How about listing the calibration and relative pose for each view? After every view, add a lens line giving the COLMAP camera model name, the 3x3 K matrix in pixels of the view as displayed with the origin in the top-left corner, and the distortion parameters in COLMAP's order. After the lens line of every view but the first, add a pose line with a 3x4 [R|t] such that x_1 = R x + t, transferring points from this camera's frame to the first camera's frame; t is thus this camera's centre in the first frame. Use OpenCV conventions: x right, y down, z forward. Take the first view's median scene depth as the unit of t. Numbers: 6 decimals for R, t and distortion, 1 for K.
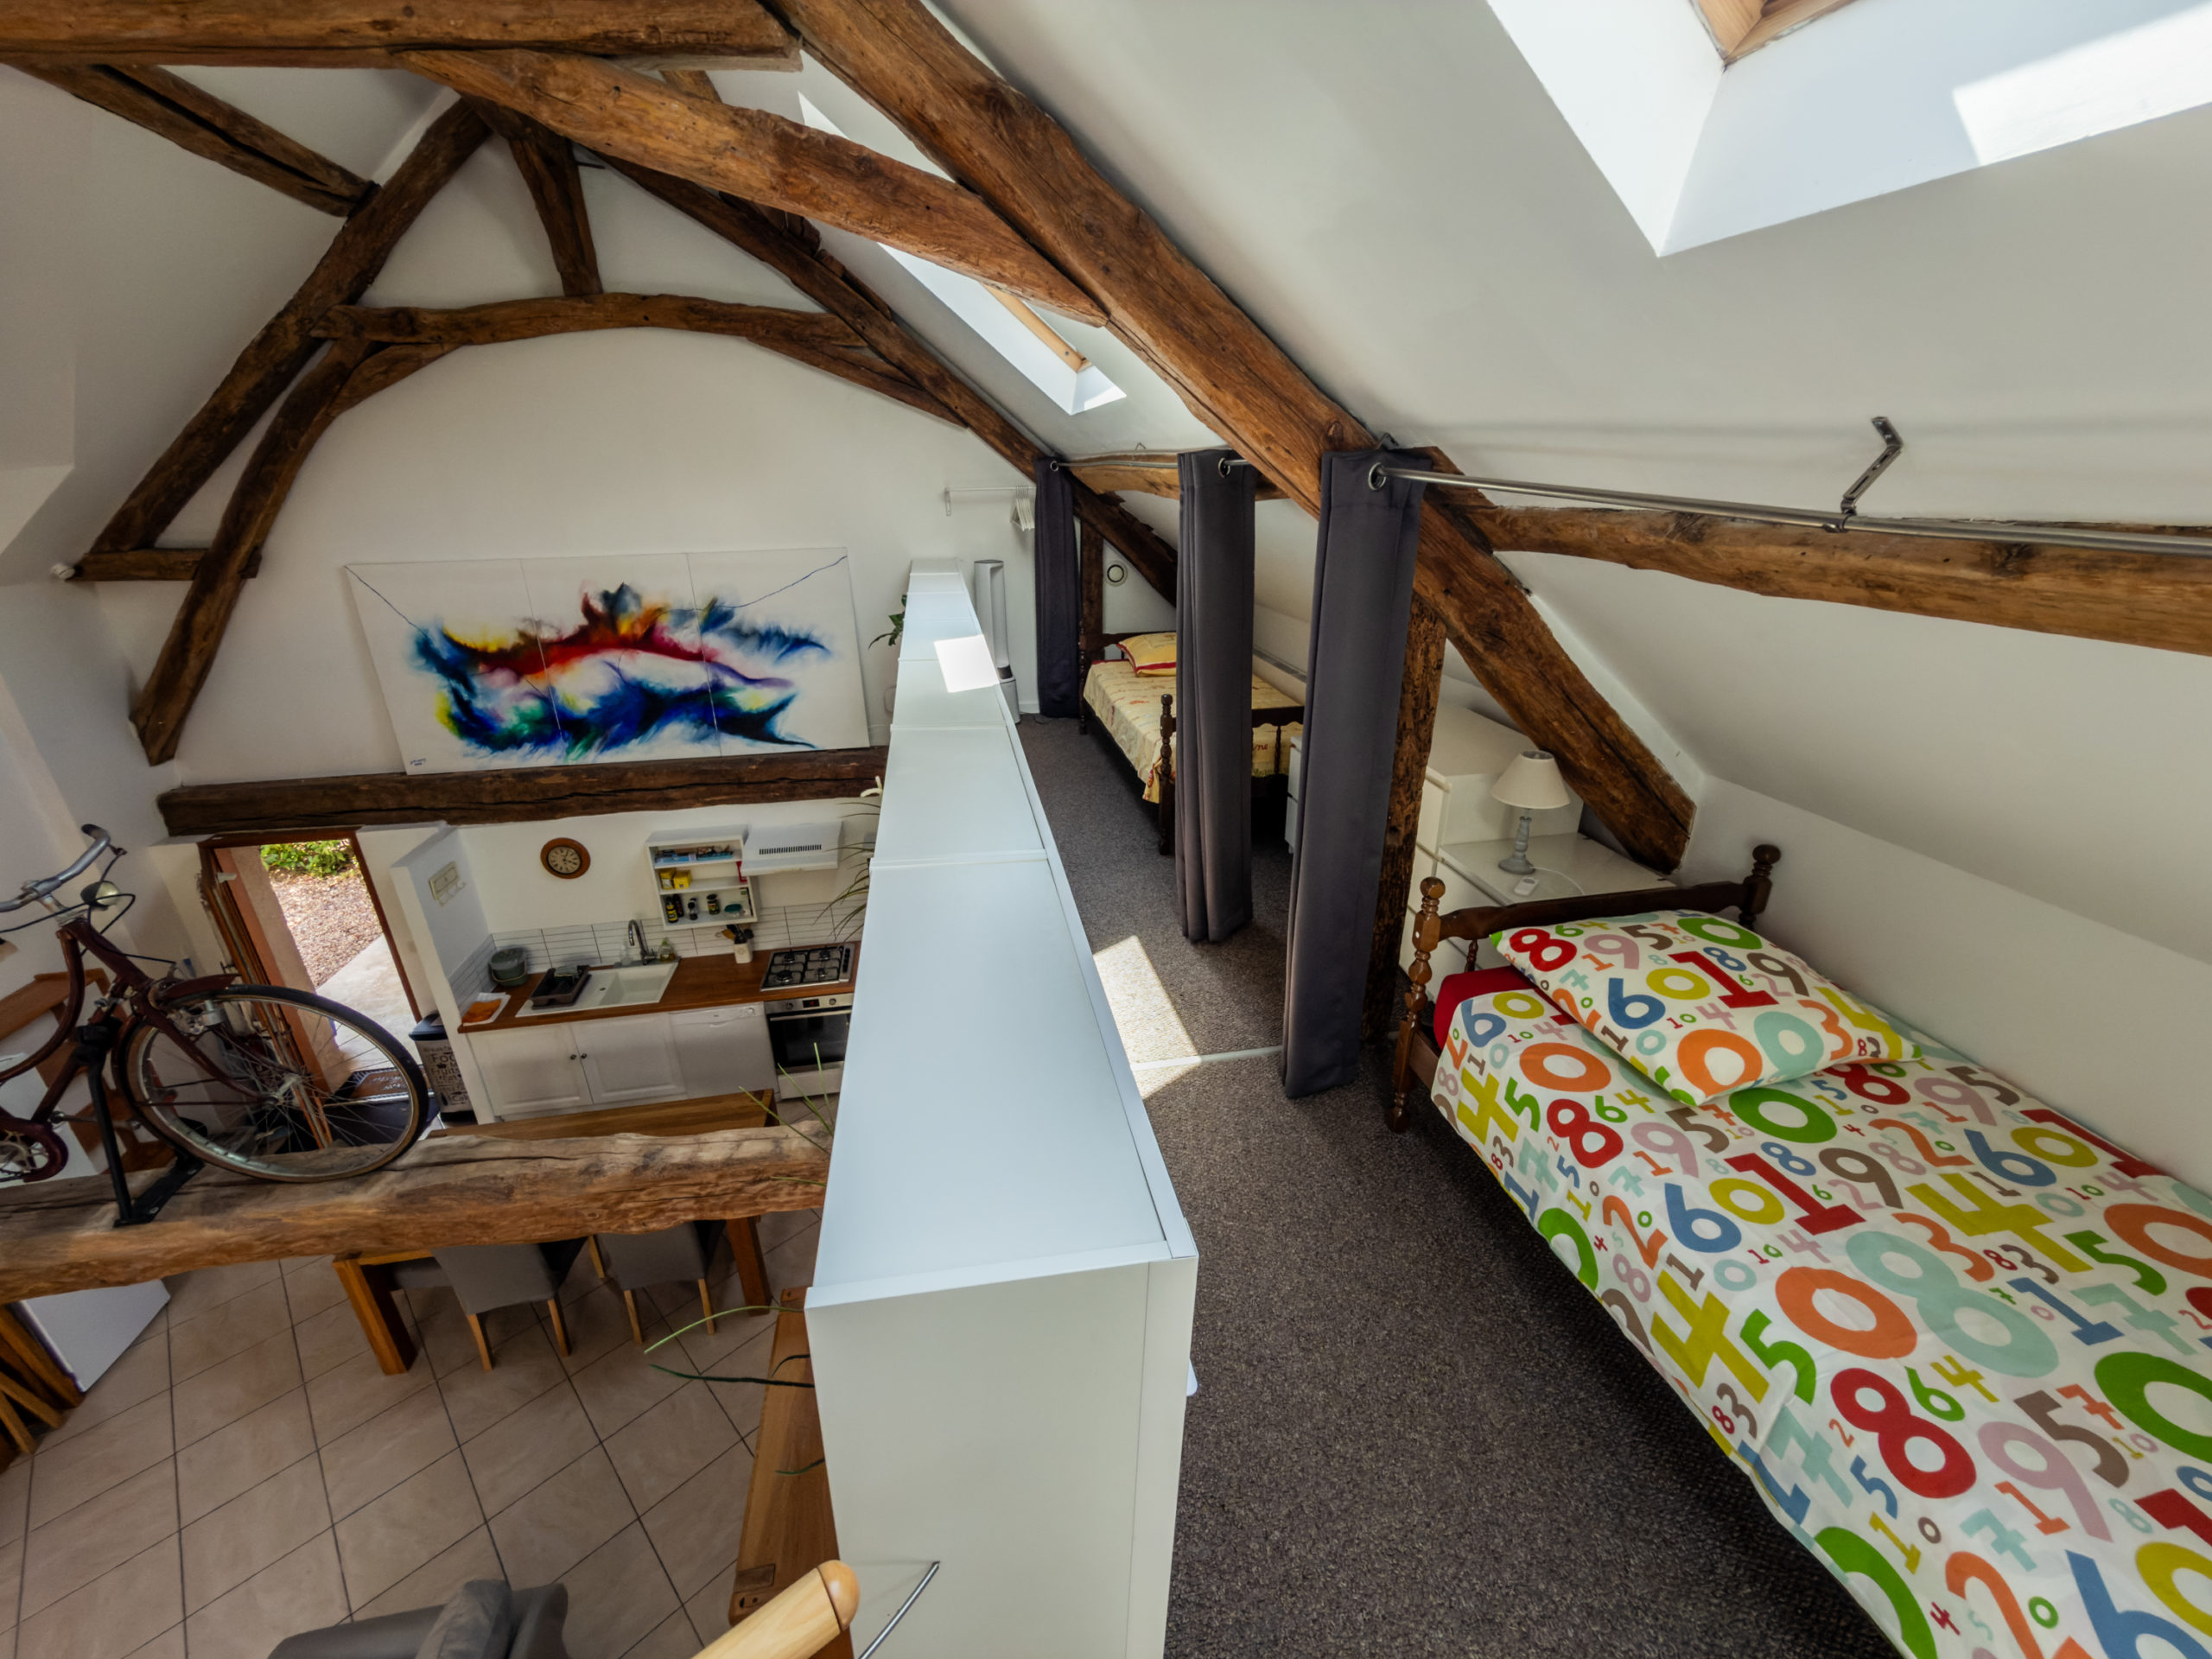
lens RADIAL K [[889.0, 0, 1102.9], [0, 889.0, 827.0], [0, 0, 1]] dist [0.001056, 0.000181]
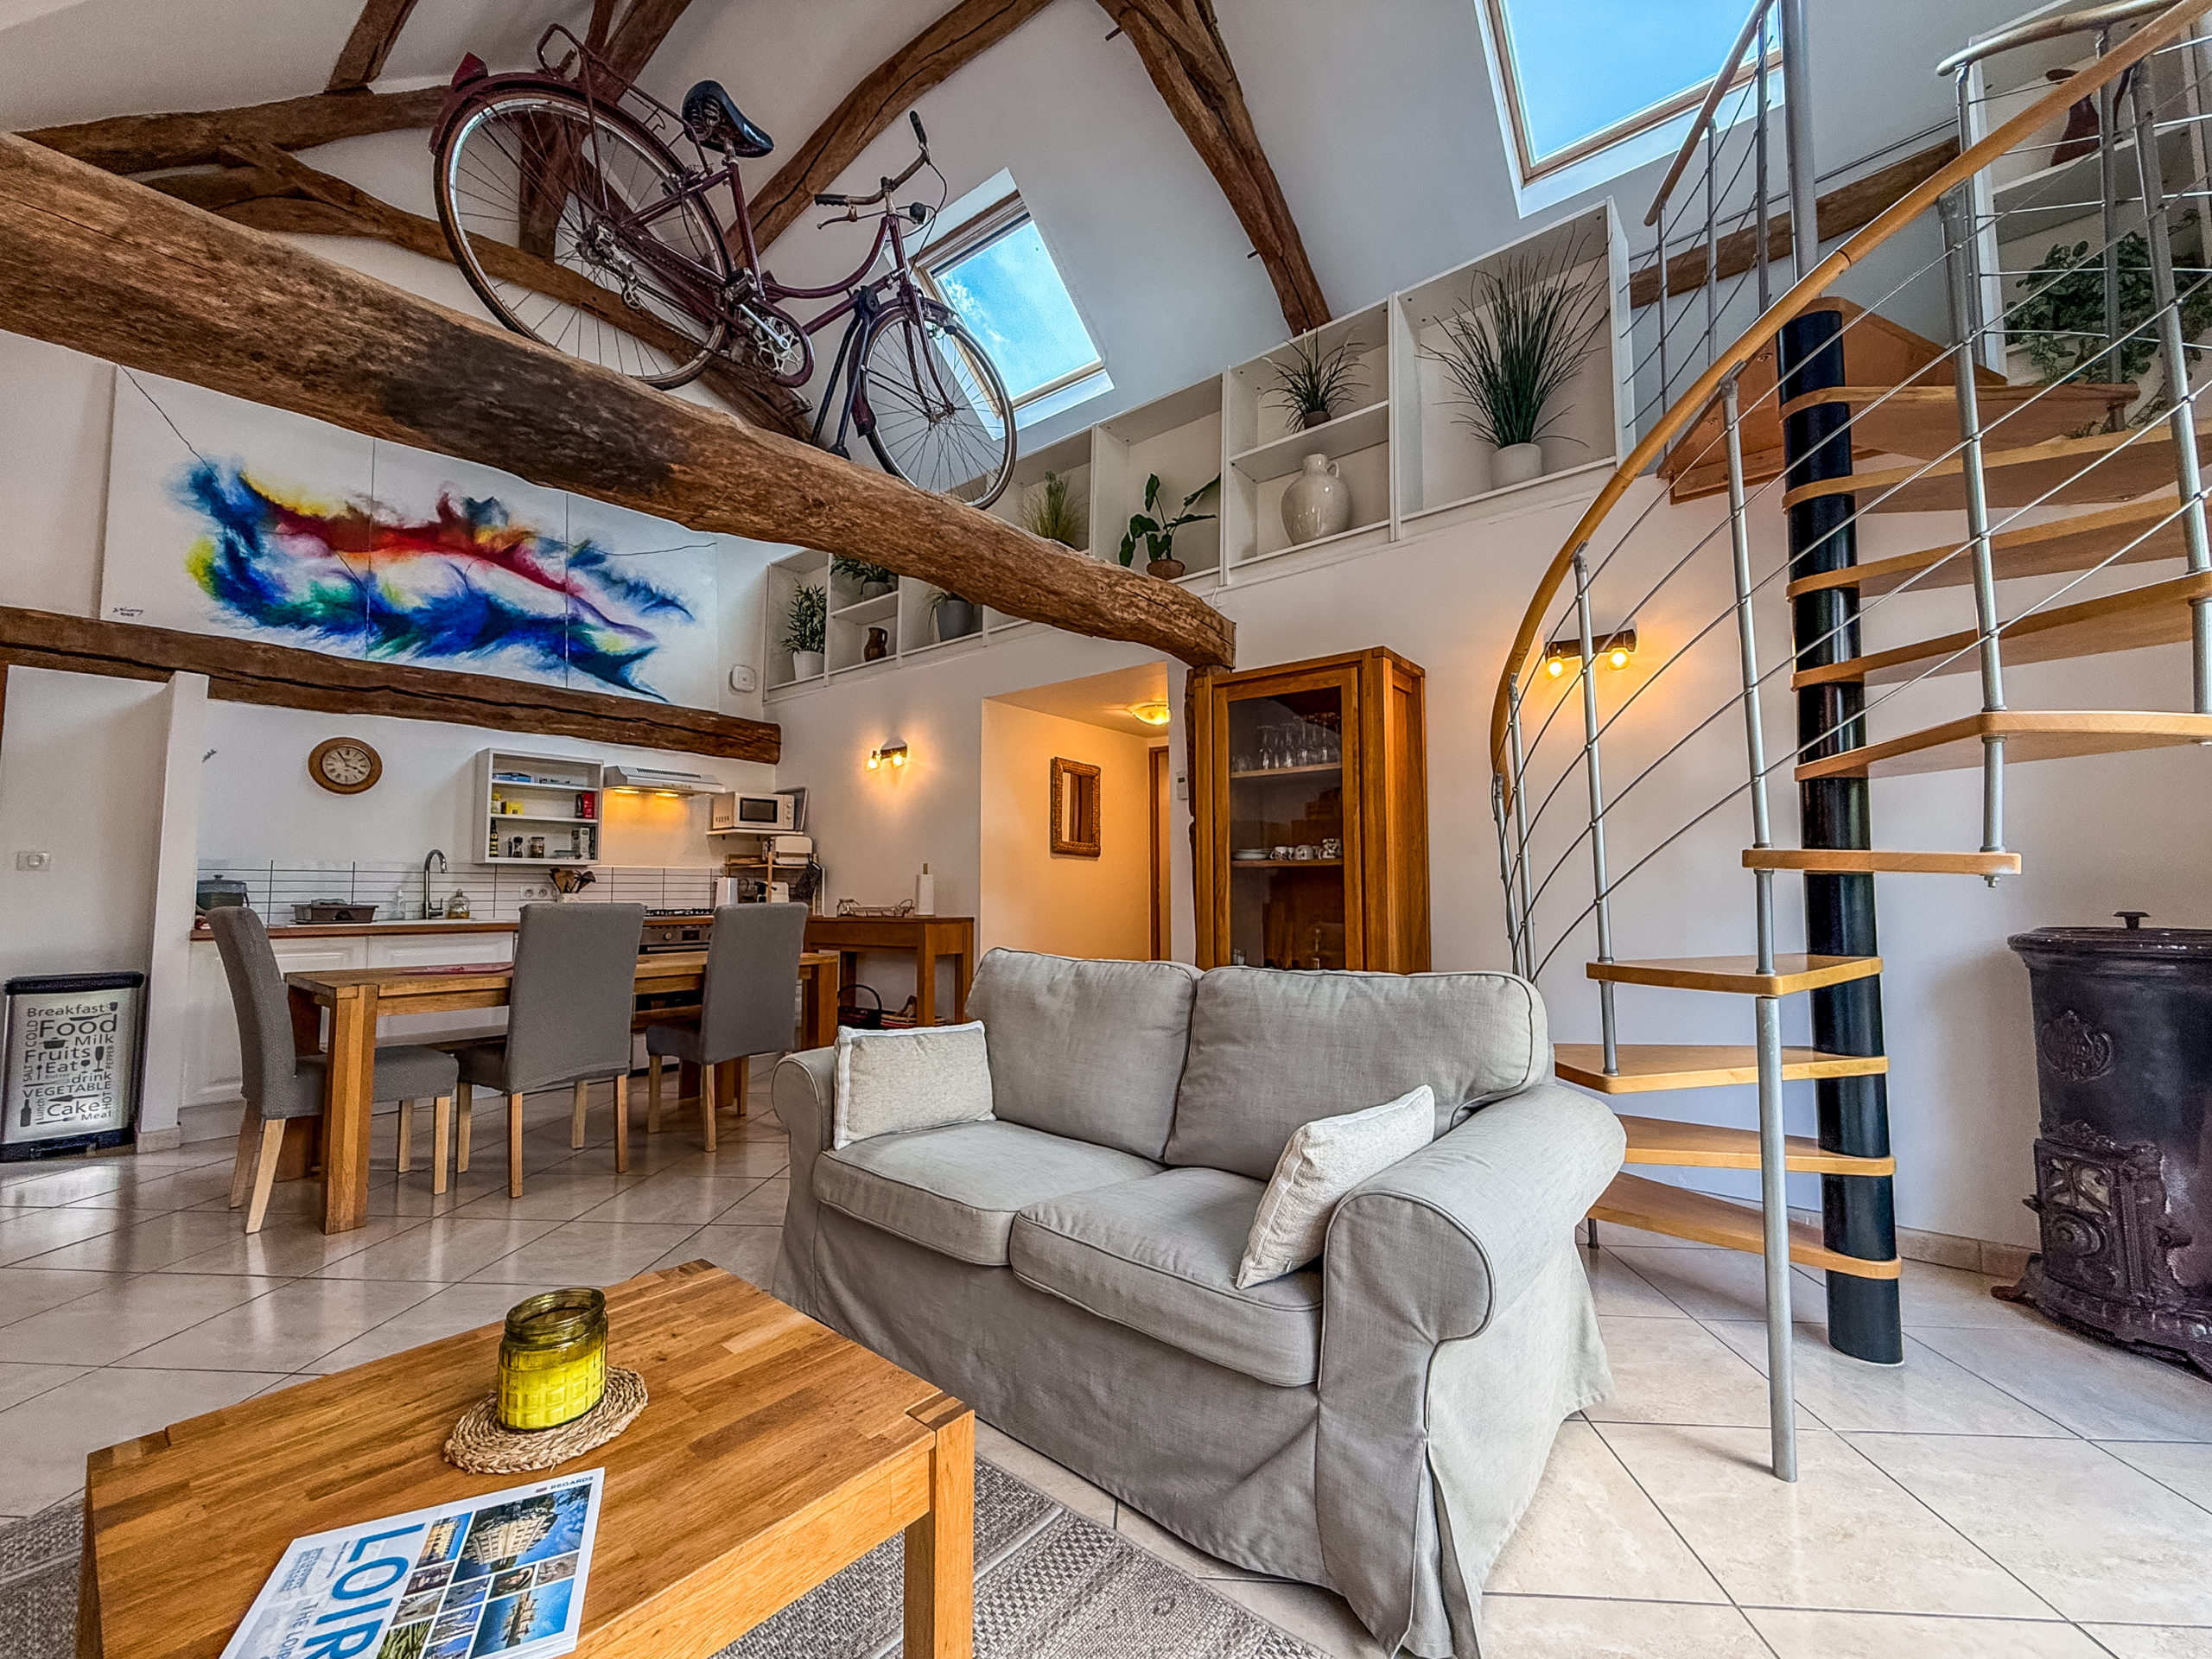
lens RADIAL K [[889.0, 0, 1108.1], [0, 889.0, 826.4], [0, 0, 1]] dist [0.001056, 0.000181]
pose [[0.775382, 0.060069, 0.628629, -0.592628], [0.225692, 0.903358, -0.364700, 0.543847], [-0.589785, 0.424659, 0.686891, 0.084806]]
